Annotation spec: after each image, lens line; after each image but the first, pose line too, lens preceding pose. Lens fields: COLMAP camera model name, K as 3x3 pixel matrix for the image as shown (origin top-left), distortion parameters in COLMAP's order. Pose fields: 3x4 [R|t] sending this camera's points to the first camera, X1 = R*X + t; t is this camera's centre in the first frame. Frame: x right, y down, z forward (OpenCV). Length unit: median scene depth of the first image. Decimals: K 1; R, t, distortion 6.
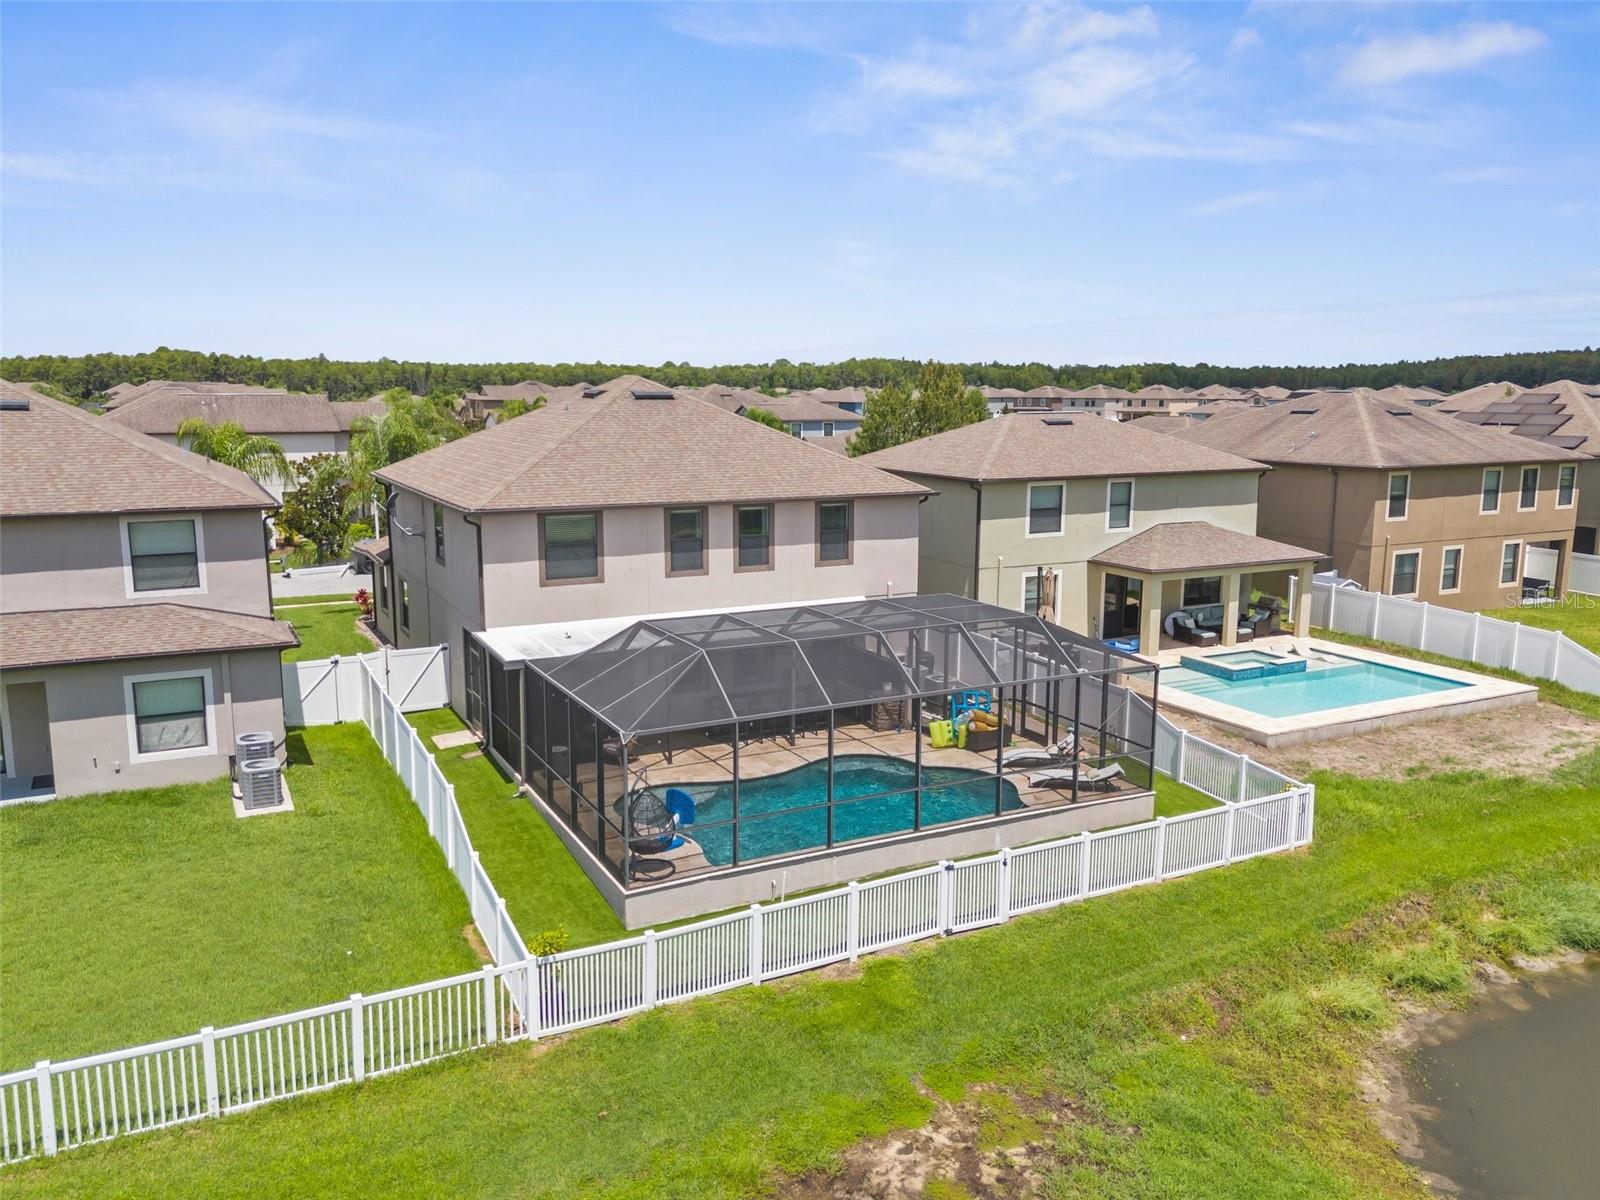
lens RADIAL K [[1210.6, 0, 844.7], [0, 1210.6, 594.3], [0, 0, 1]] dist [0.060260, -0.045511]
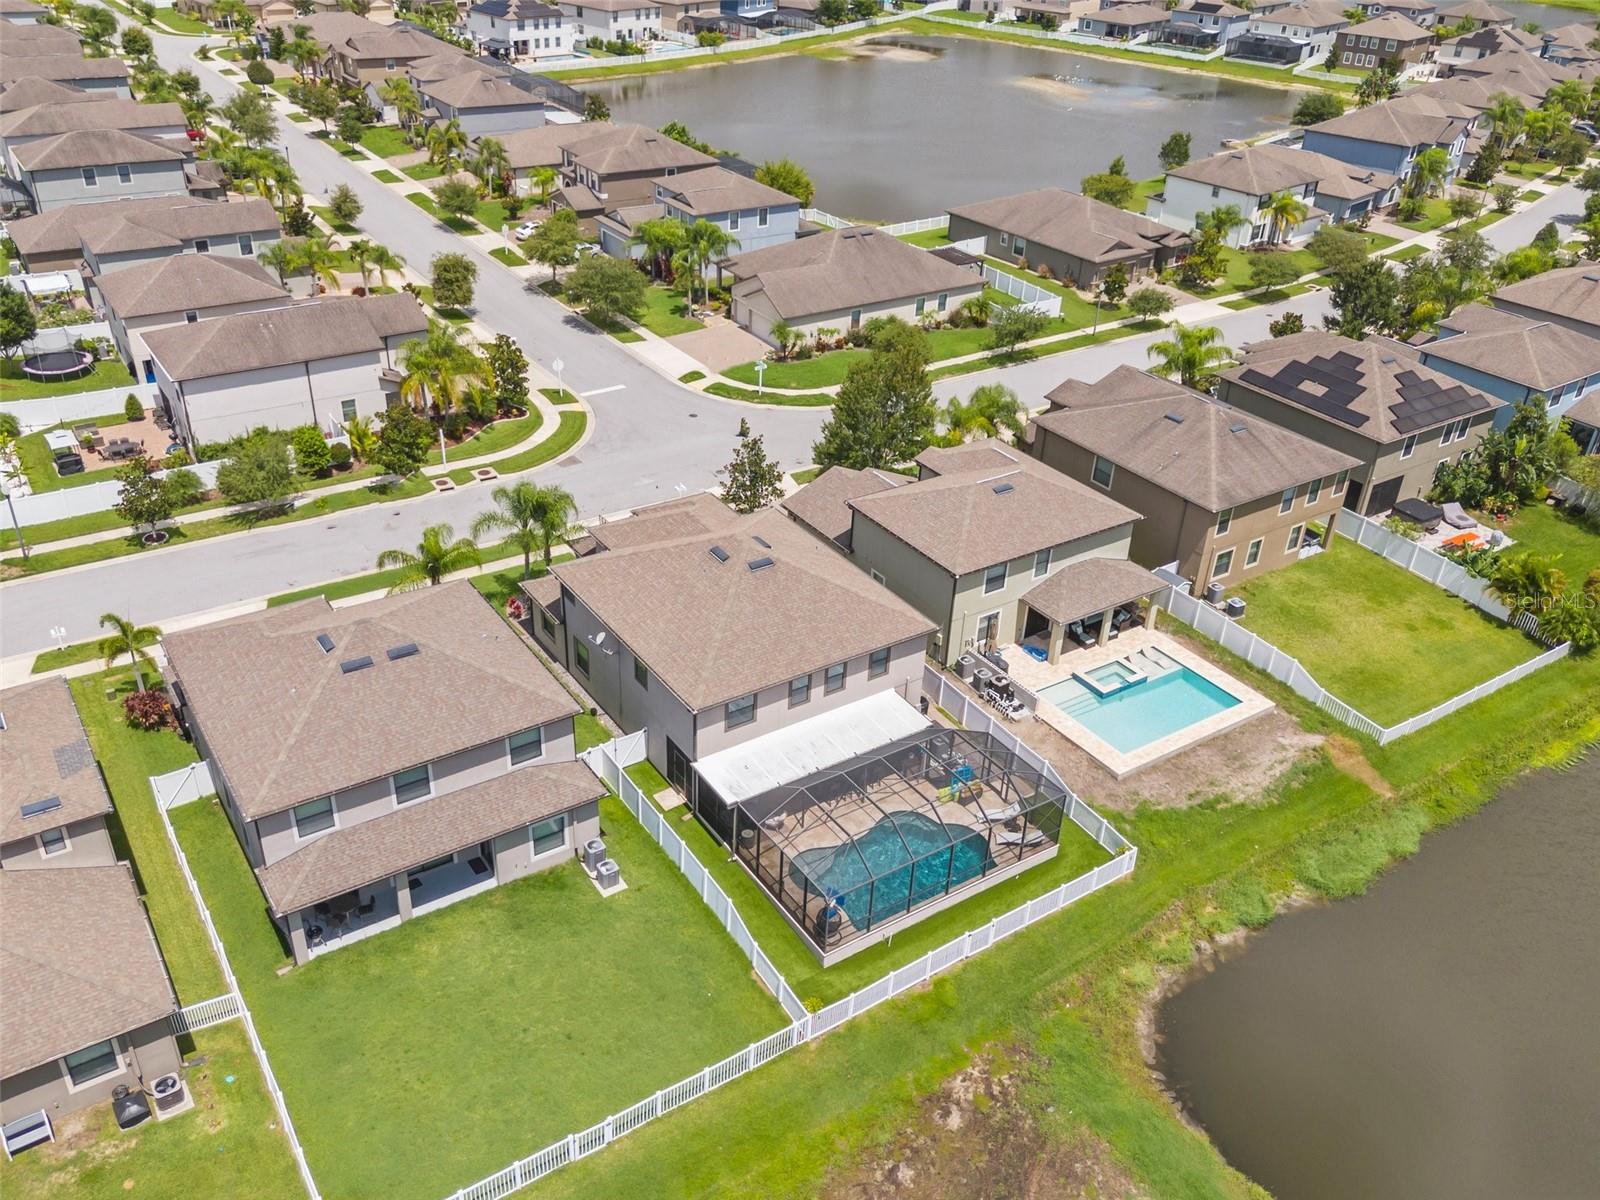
lens RADIAL K [[1274.6, 0, 849.4], [0, 1274.6, 605.1], [0, 0, 1]] dist [0.060351, -0.050850]
pose [[0.993048, -0.021995, 0.115634, -0.333339], [-0.022179, 0.929825, 0.367333, -1.020295], [-0.115599, -0.367344, 0.922873, -0.773368]]
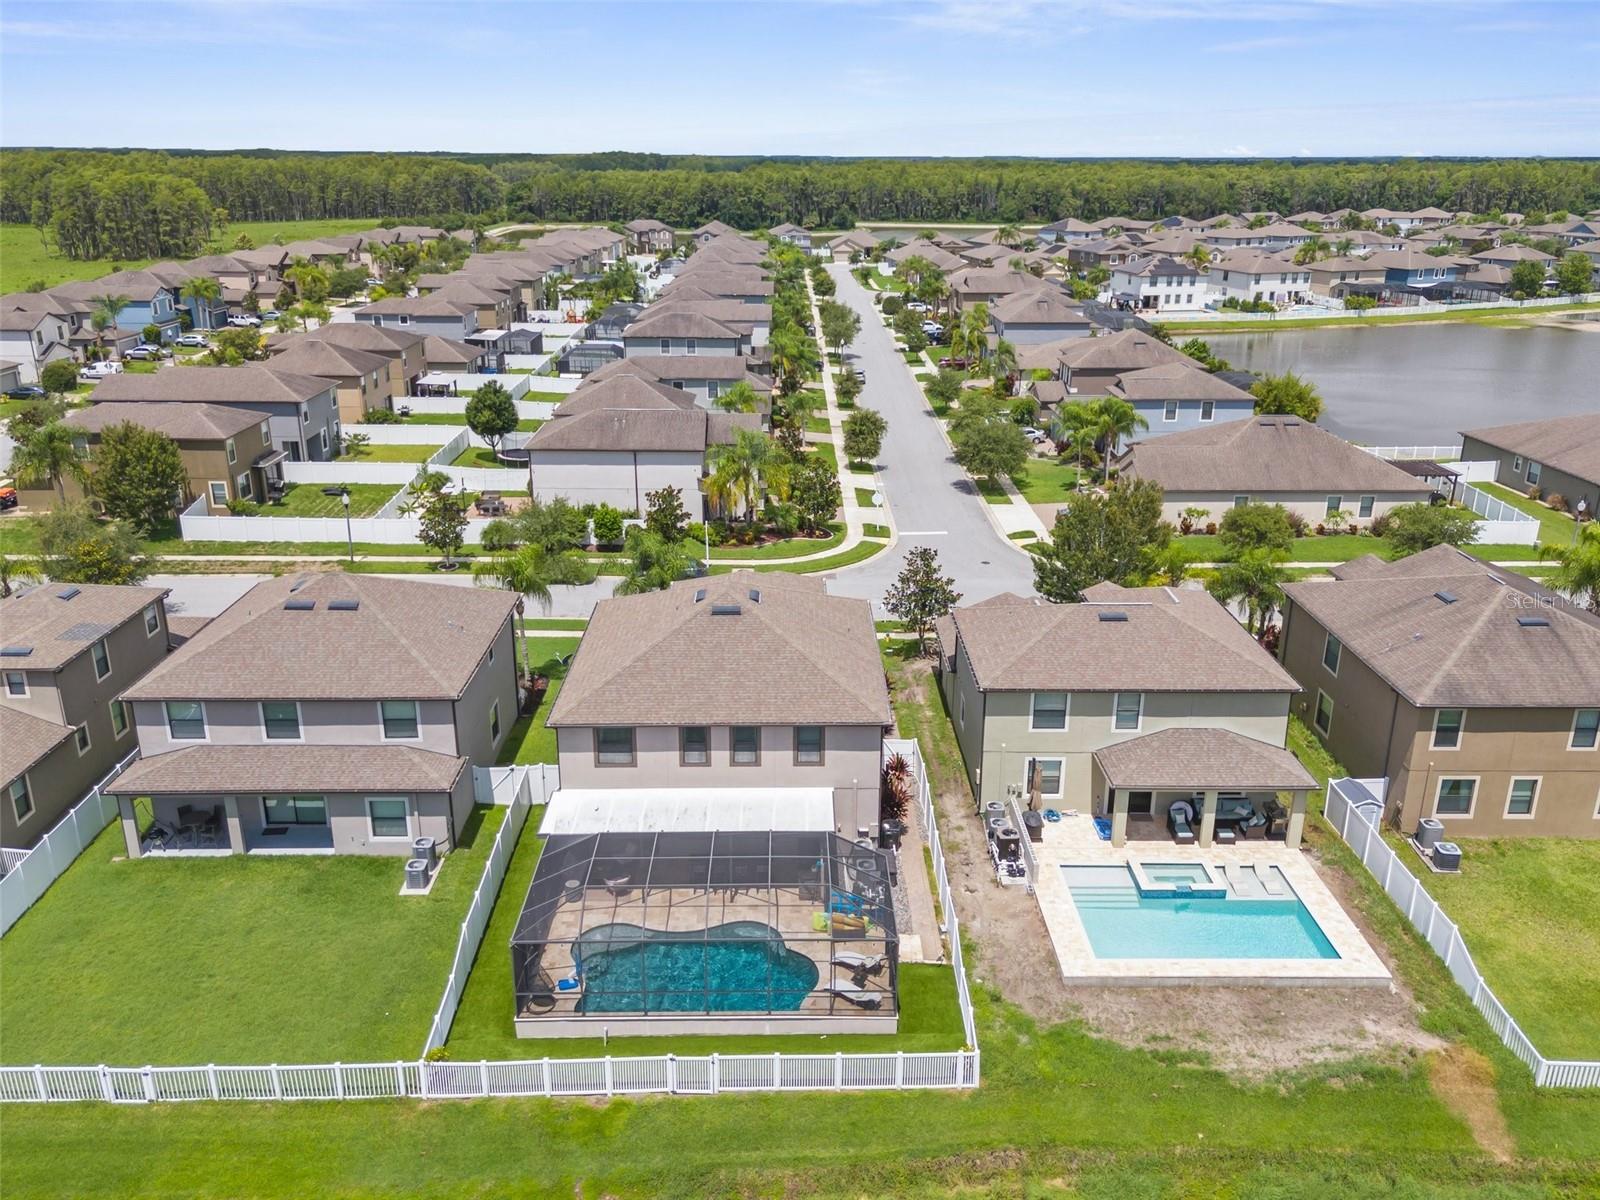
lens RADIAL K [[1274.6, 0, 849.4], [0, 1274.6, 605.1], [0, 0, 1]] dist [0.060351, -0.050850]
pose [[0.894142, 0.154492, -0.420289, 0.829129], [-0.083565, 0.979679, 0.182334, -0.637206], [0.439918, -0.127911, 0.888882, -0.339155]]
